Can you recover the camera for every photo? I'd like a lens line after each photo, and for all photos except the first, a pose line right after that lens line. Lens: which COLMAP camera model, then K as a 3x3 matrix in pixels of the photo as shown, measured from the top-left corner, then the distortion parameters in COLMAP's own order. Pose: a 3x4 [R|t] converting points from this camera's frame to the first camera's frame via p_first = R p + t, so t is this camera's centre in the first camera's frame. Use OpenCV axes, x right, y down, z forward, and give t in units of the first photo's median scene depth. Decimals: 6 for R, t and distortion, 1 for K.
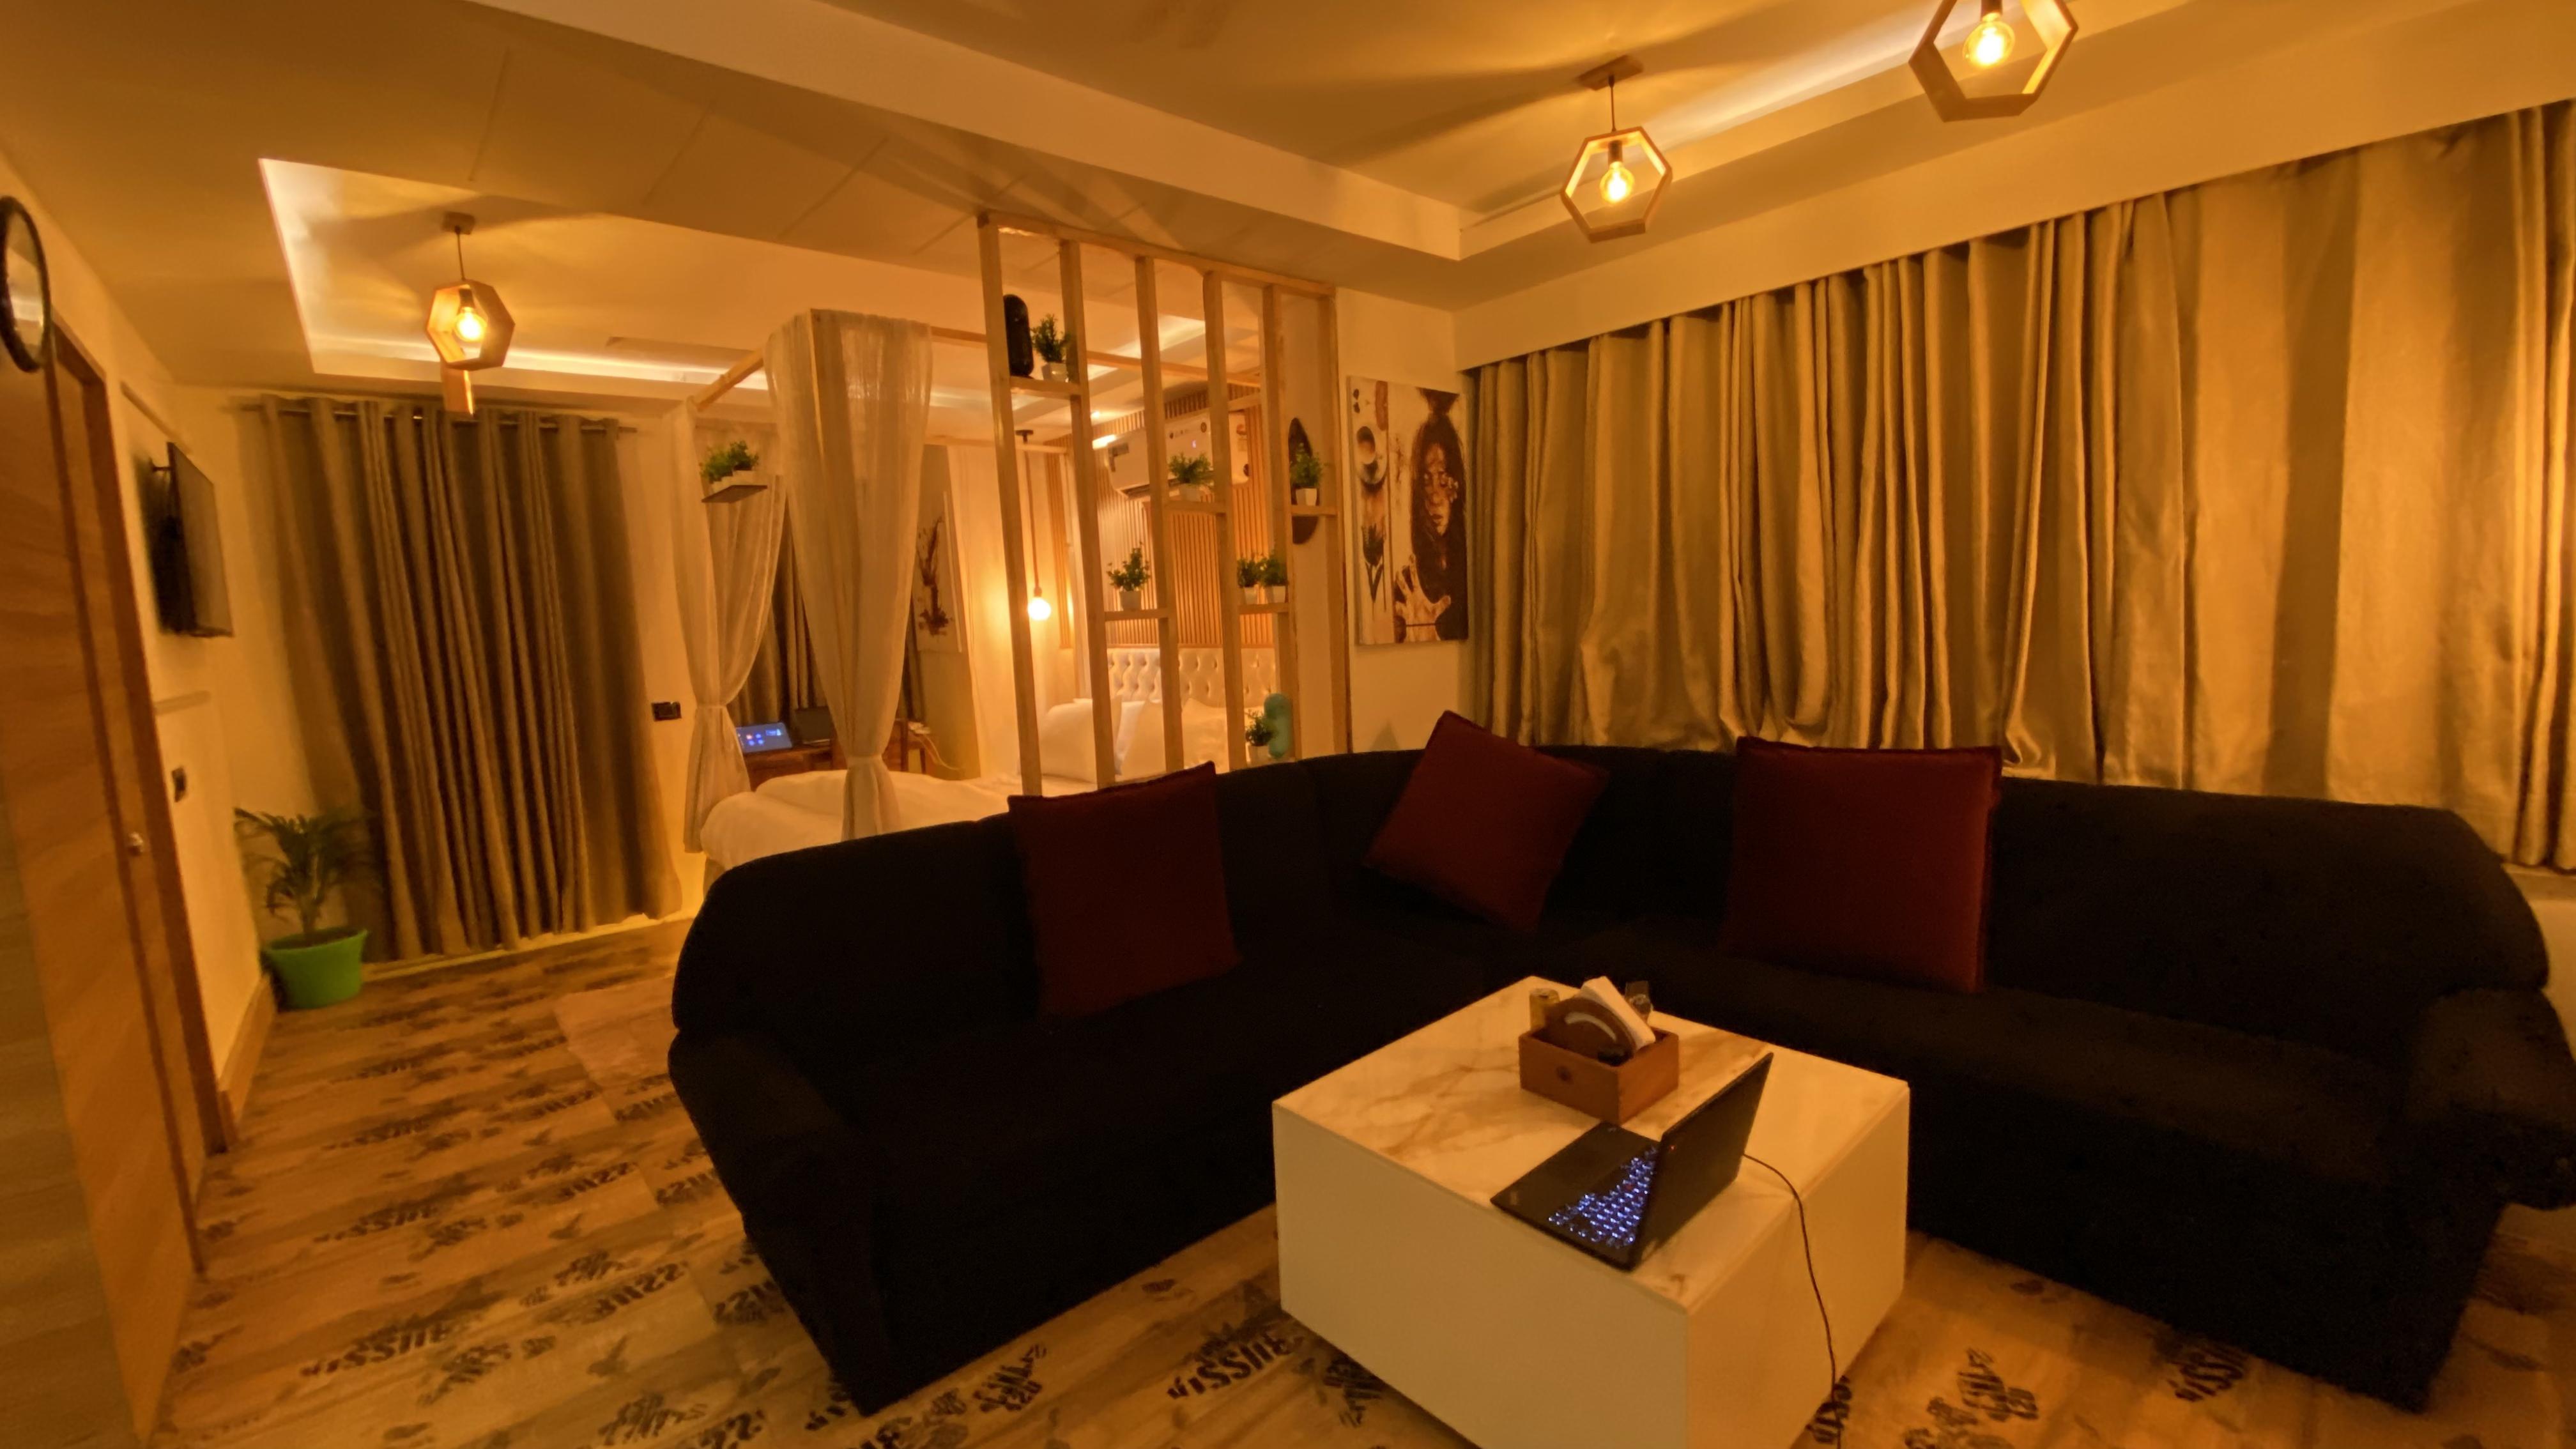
lens RADIAL K [[1027.8, 0, 1294.4], [0, 1027.8, 732.8], [0, 0, 1]] dist [0.001642, -0.012363]
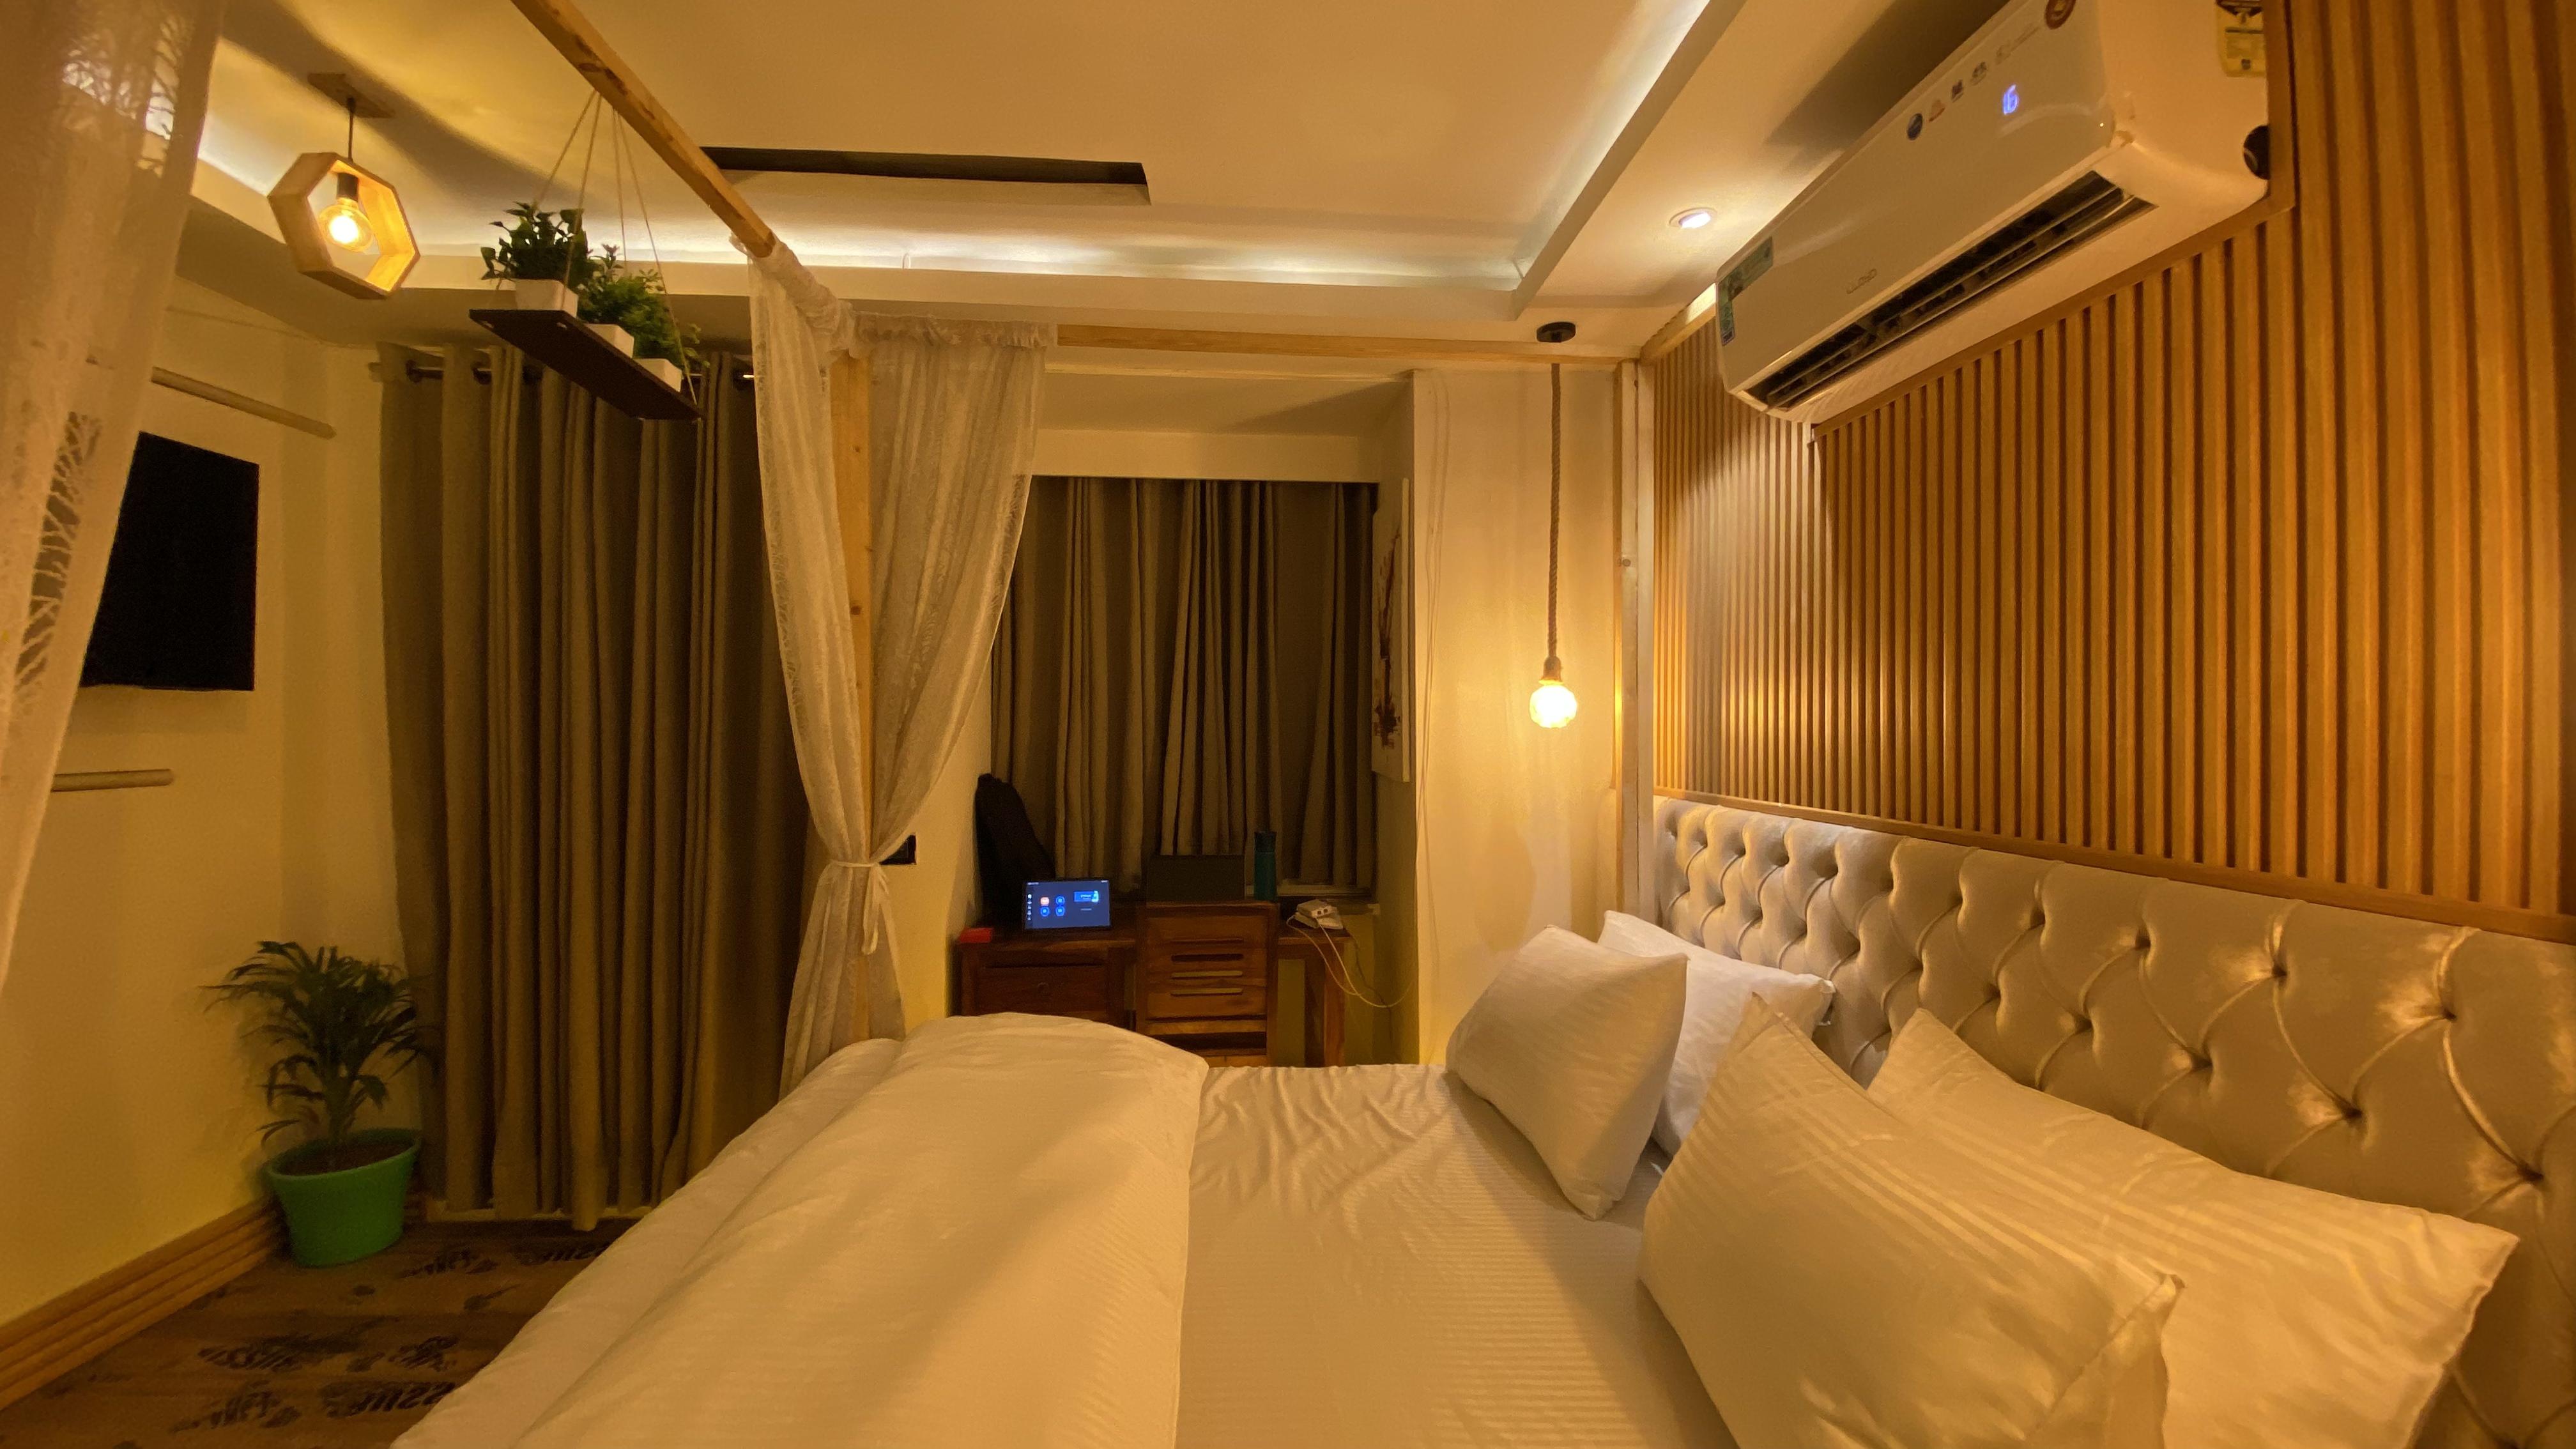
lens RADIAL K [[1027.8, 0, 1294.4], [0, 1027.8, 732.8], [0, 0, 1]] dist [0.001642, -0.012363]
pose [[0.797486, 0.052393, -0.601058, -0.066898], [-0.111918, 0.991779, -0.062043, -0.070018], [0.592866, 0.116747, 0.796793, 0.599745]]
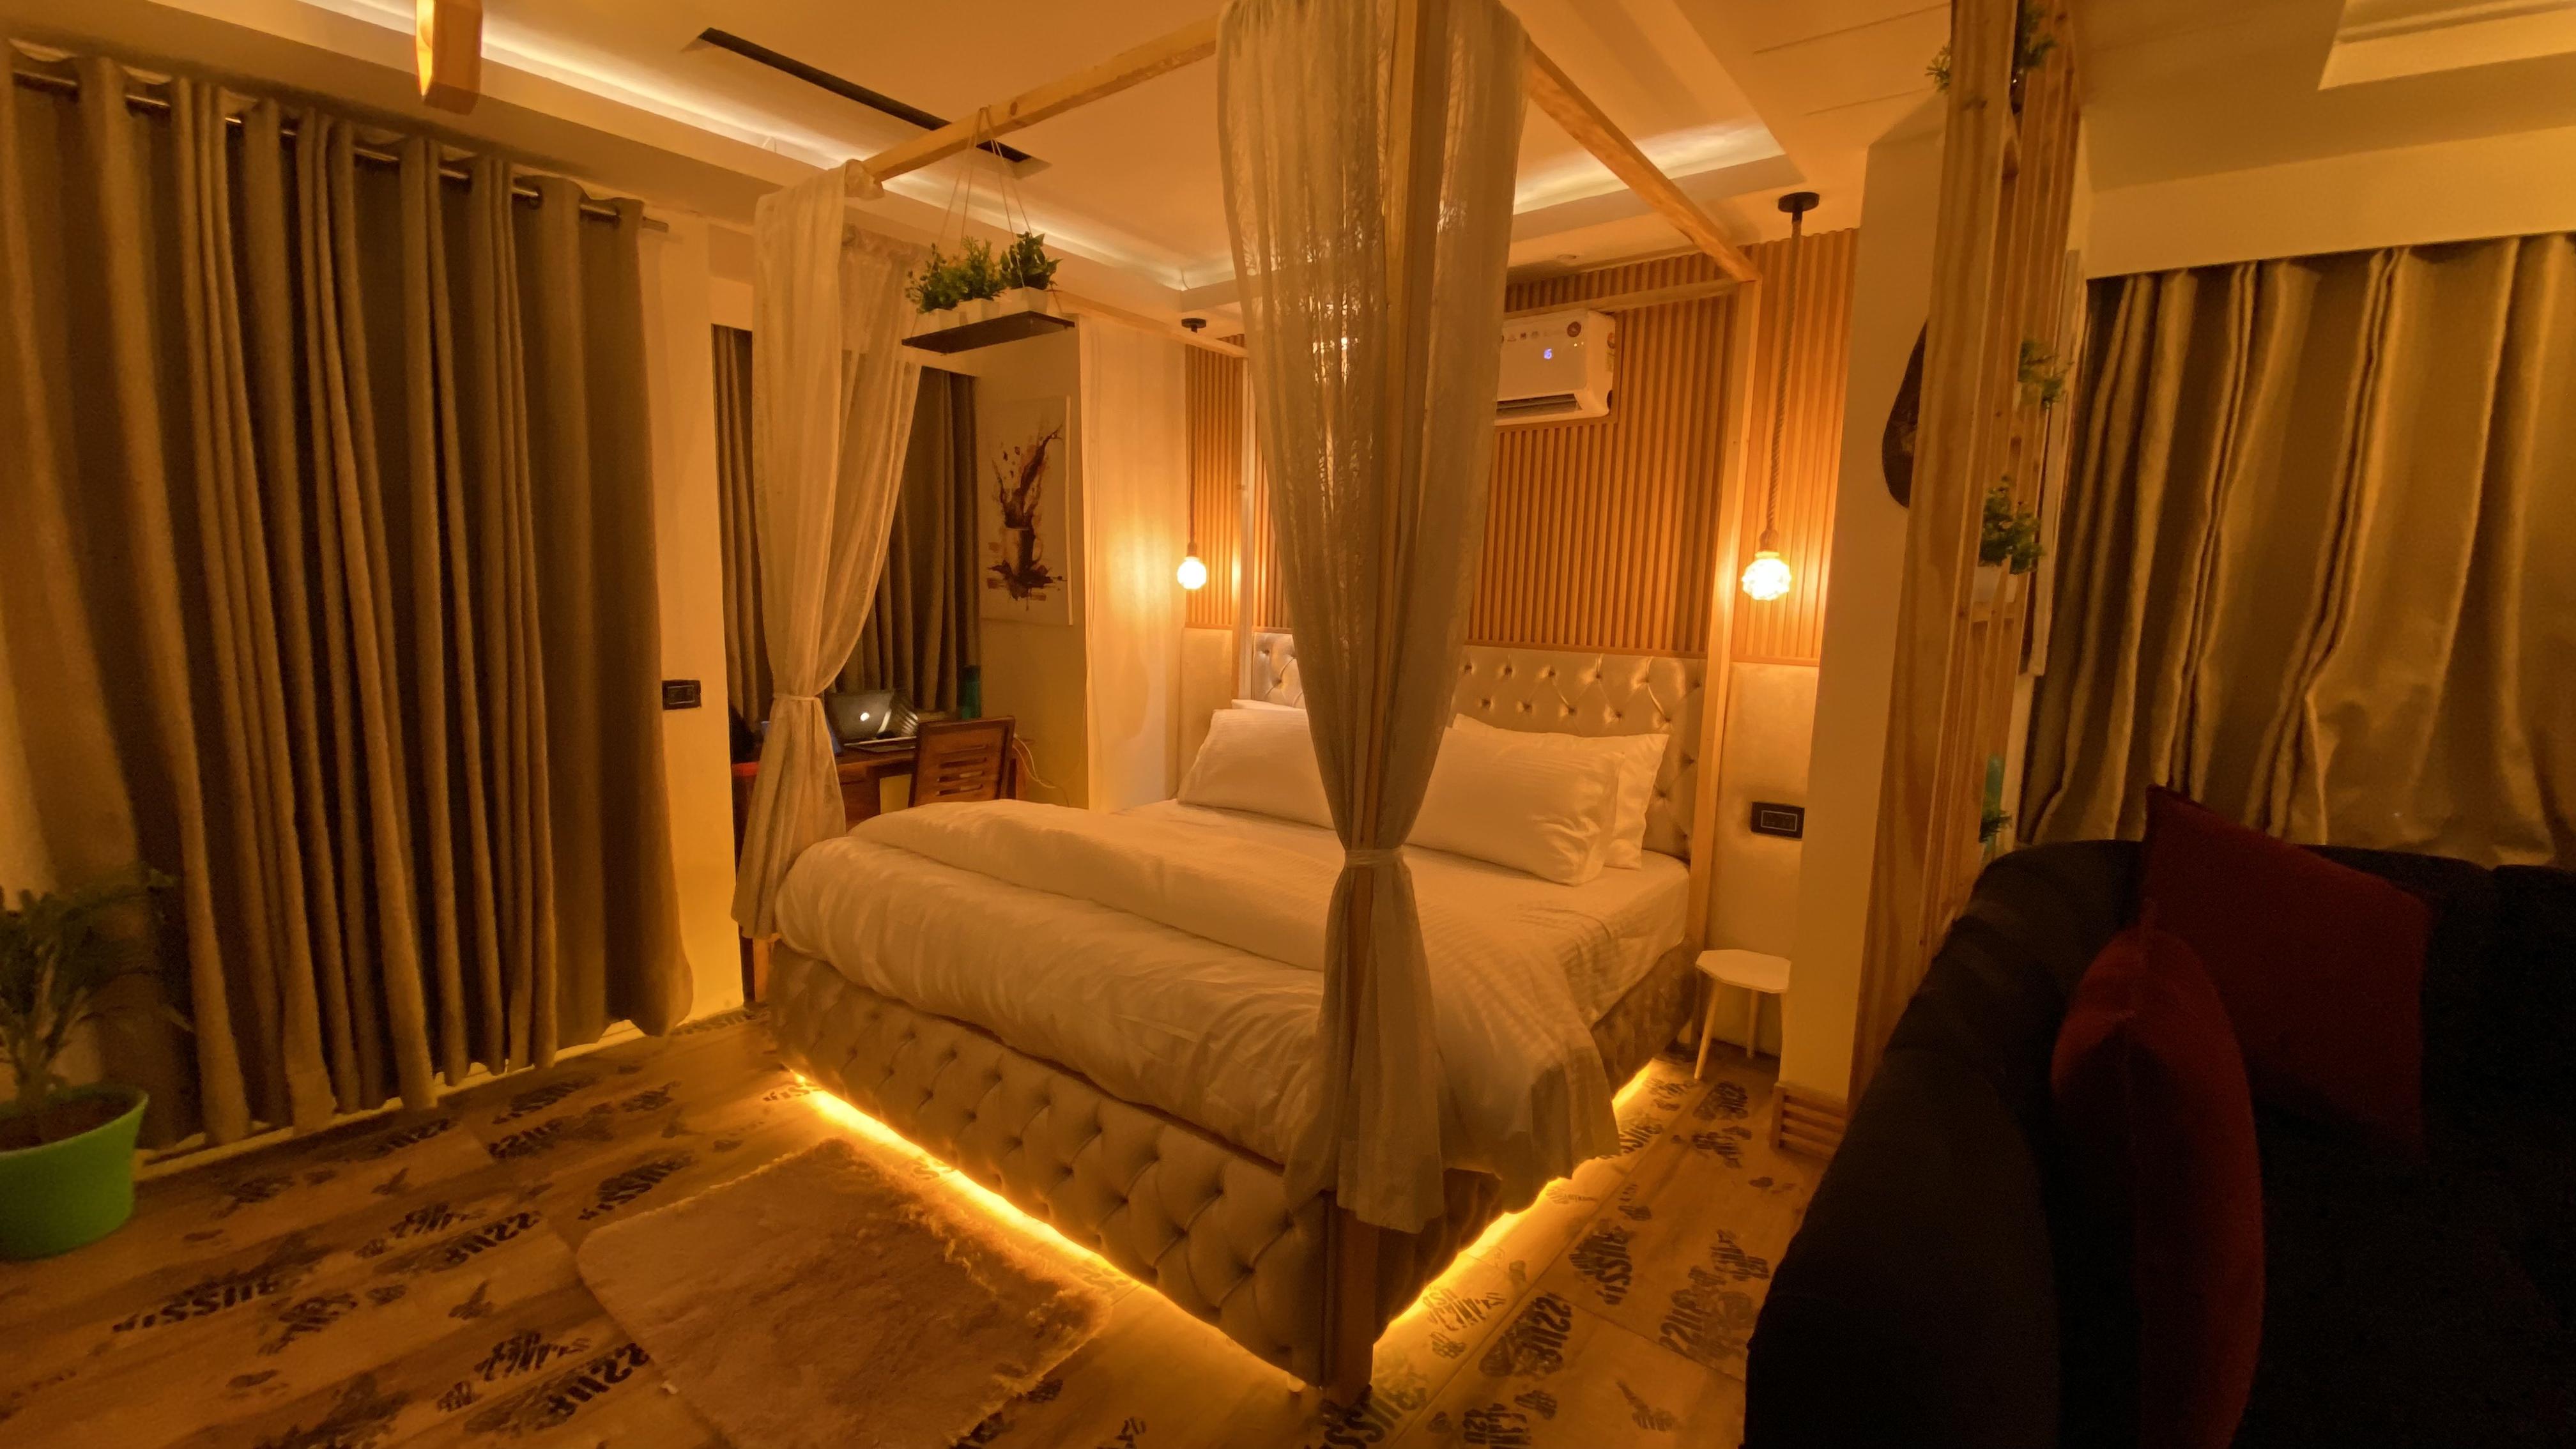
lens RADIAL K [[1027.8, 0, 1294.4], [0, 1027.8, 732.8], [0, 0, 1]] dist [0.001642, -0.012363]
pose [[0.982558, 0.045087, 0.180410, -0.325927], [-0.048077, 0.998769, 0.012236, -0.021542], [-0.179636, -0.020696, 0.983515, 0.293451]]
